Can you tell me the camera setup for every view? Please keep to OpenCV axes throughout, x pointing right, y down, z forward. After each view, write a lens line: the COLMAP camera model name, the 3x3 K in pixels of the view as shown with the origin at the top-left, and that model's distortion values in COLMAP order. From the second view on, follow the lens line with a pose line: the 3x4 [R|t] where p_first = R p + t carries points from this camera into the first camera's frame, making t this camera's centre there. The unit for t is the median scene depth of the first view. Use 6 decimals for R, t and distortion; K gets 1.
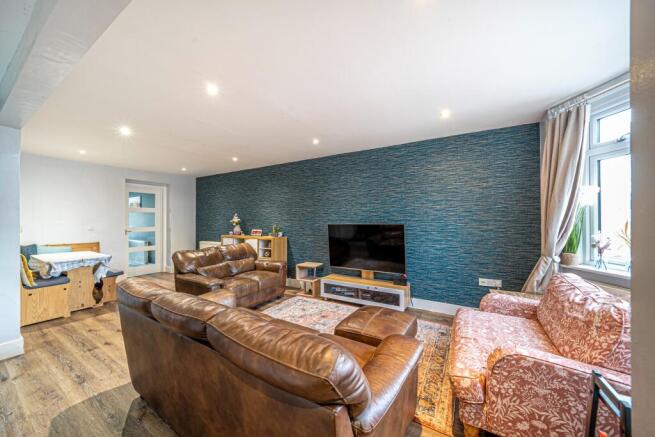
lens RADIAL K [[238.1, 0, 327.5], [0, 238.1, 218.5], [0, 0, 1]] dist [-0.021782, 0.000052]
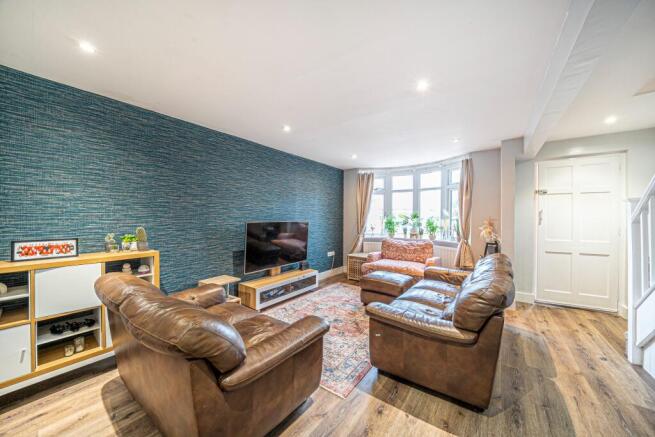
lens RADIAL K [[227.2, 0, 327.5], [0, 227.2, 218.5], [0, 0, 1]] dist [-0.013459, 0.000139]
pose [[0.111166, -0.003925, 0.993794, -0.861371], [-0.006957, 0.999965, 0.004728, 0.004724], [-0.993777, -0.007439, 0.111135, 0.747200]]
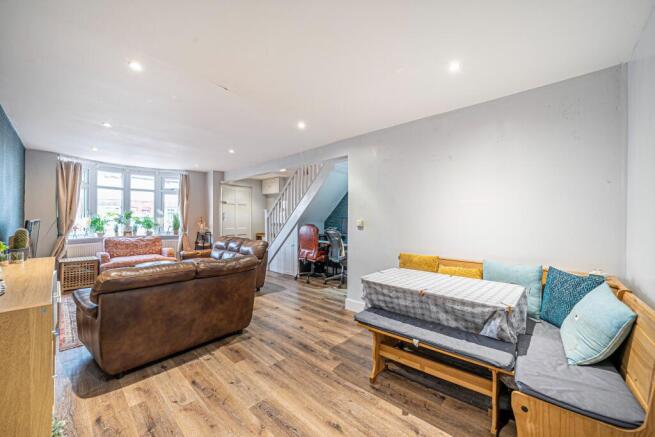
lens RADIAL K [[266.9, 0, 327.5], [0, 266.9, 218.5], [0, 0, 1]] dist [-0.000188, 0.000025]
pose [[-0.976416, -0.009679, 0.215680, -1.033906], [-0.009934, 0.999951, -0.000096, 0.006545], [-0.215669, -0.002236, -0.976464, 1.762699]]
